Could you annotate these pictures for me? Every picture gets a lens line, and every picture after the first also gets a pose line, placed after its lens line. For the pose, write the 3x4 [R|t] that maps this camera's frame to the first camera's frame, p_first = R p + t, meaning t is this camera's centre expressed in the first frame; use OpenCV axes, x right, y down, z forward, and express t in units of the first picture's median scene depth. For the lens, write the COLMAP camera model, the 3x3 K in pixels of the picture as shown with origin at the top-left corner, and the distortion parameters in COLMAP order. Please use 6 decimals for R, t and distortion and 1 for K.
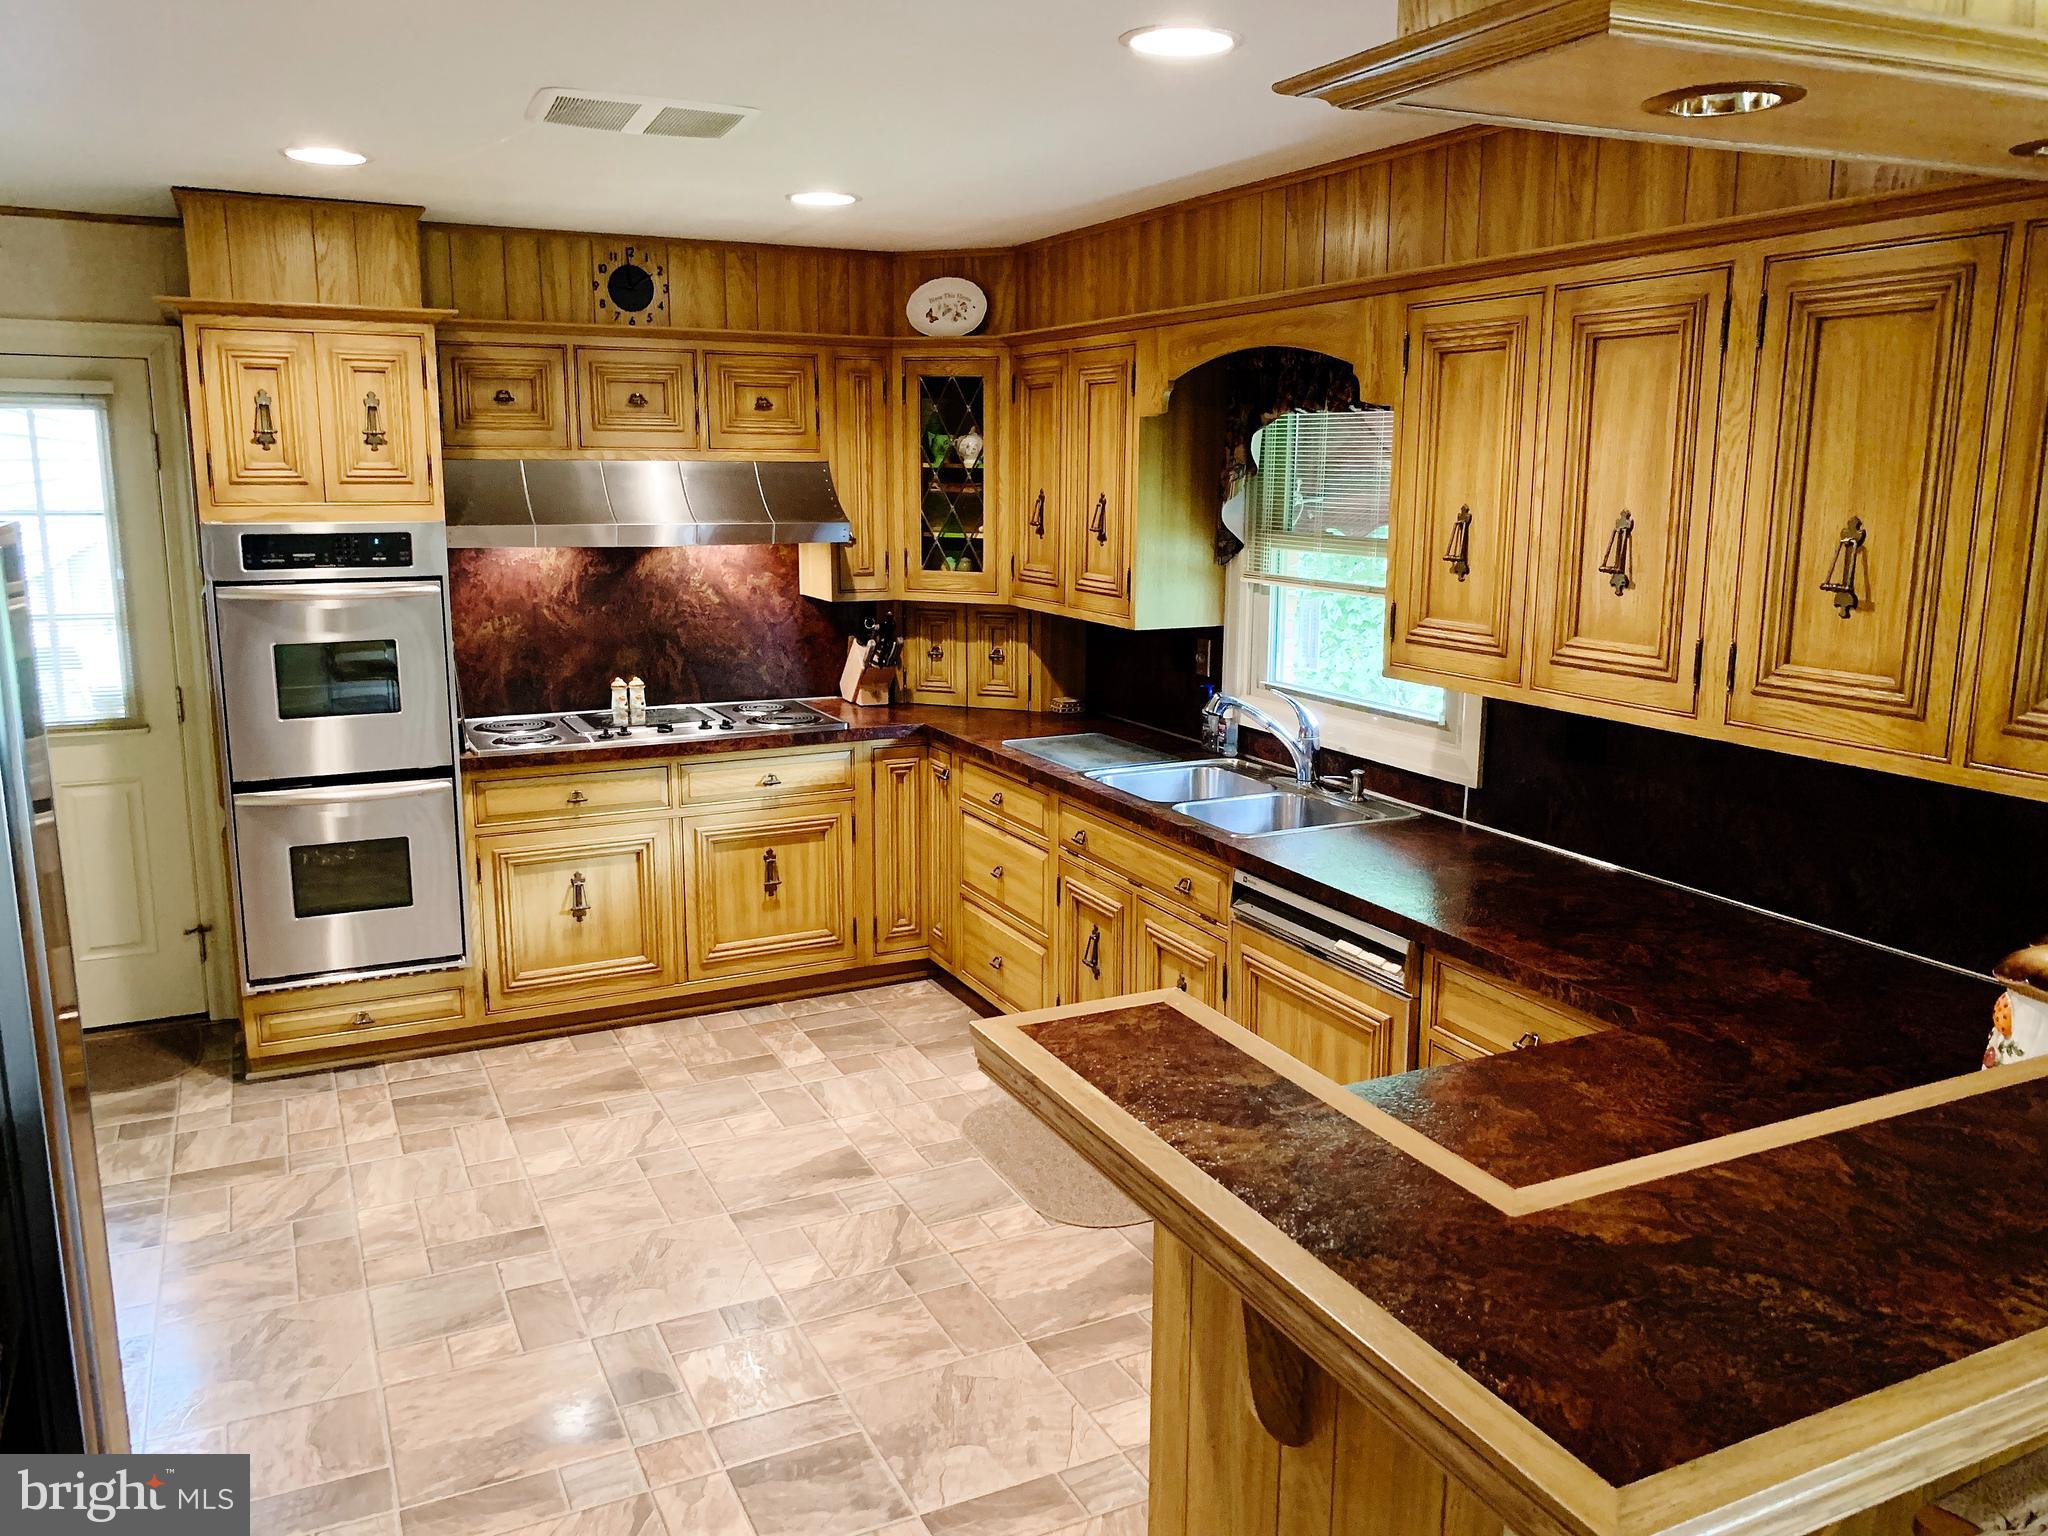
lens RADIAL K [[1571.9, 0, 1024.0], [0, 1571.9, 768.0], [0, 0, 1]] dist [0.071830, -0.103368]
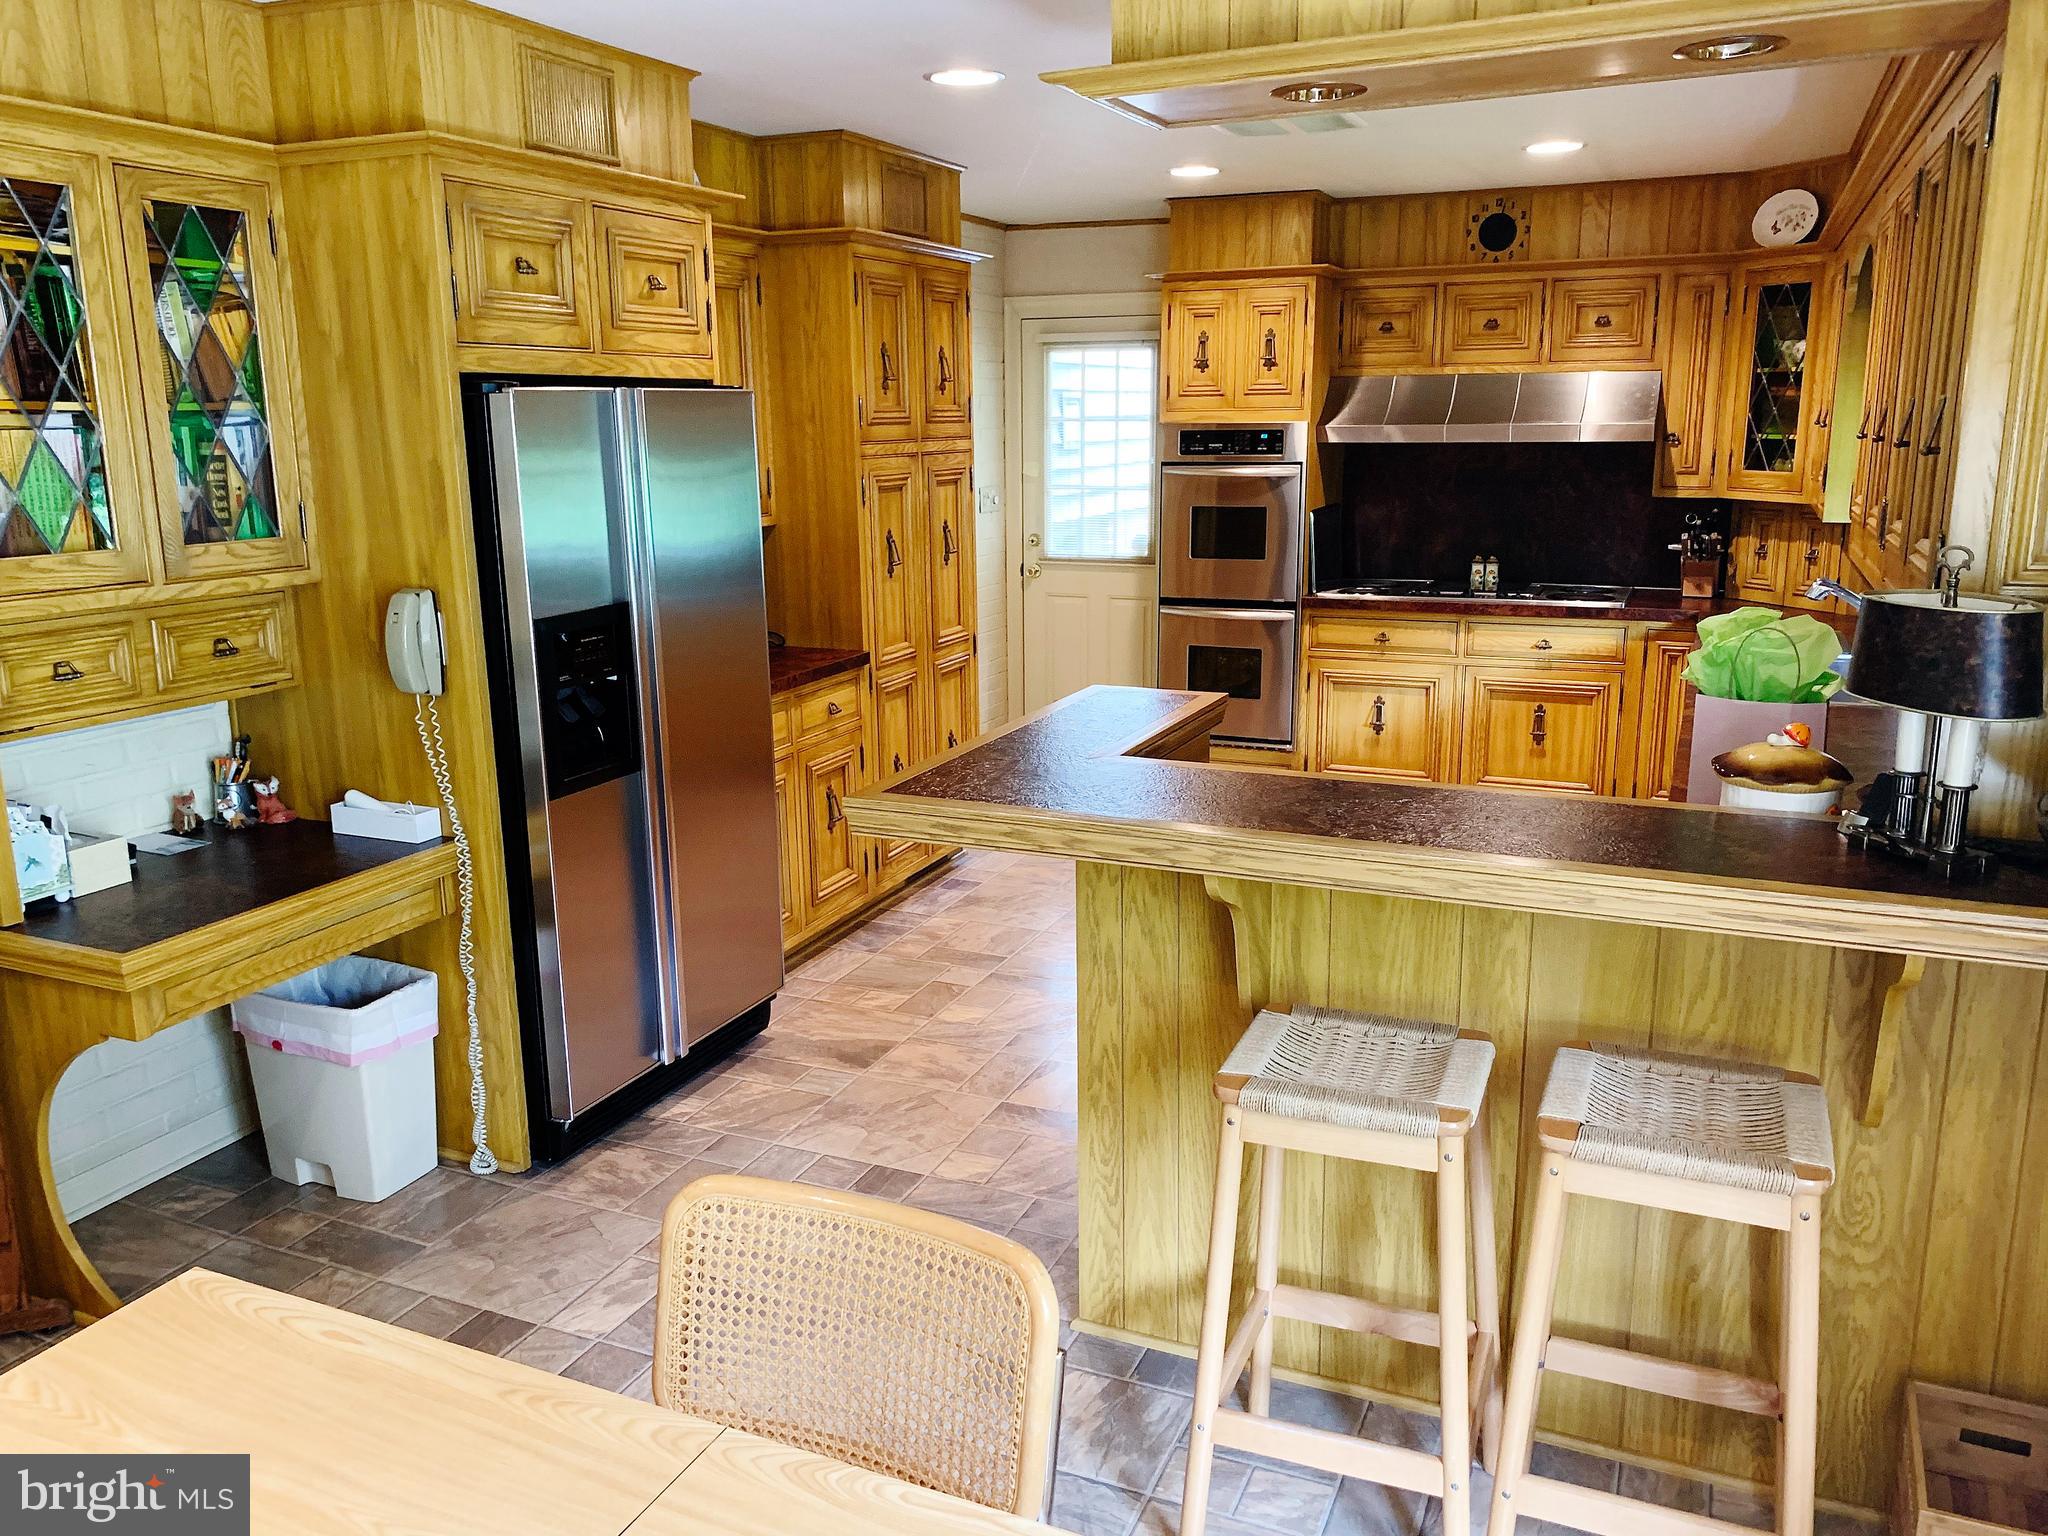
lens RADIAL K [[1571.9, 0, 1024.0], [0, 1571.9, 768.0], [0, 0, 1]] dist [0.071830, -0.103368]
pose [[0.644628, 0.161005, -0.747350, 0.496977], [-0.137104, 0.986070, 0.094174, 0.041318], [0.752102, 0.041758, 0.657723, -0.068119]]
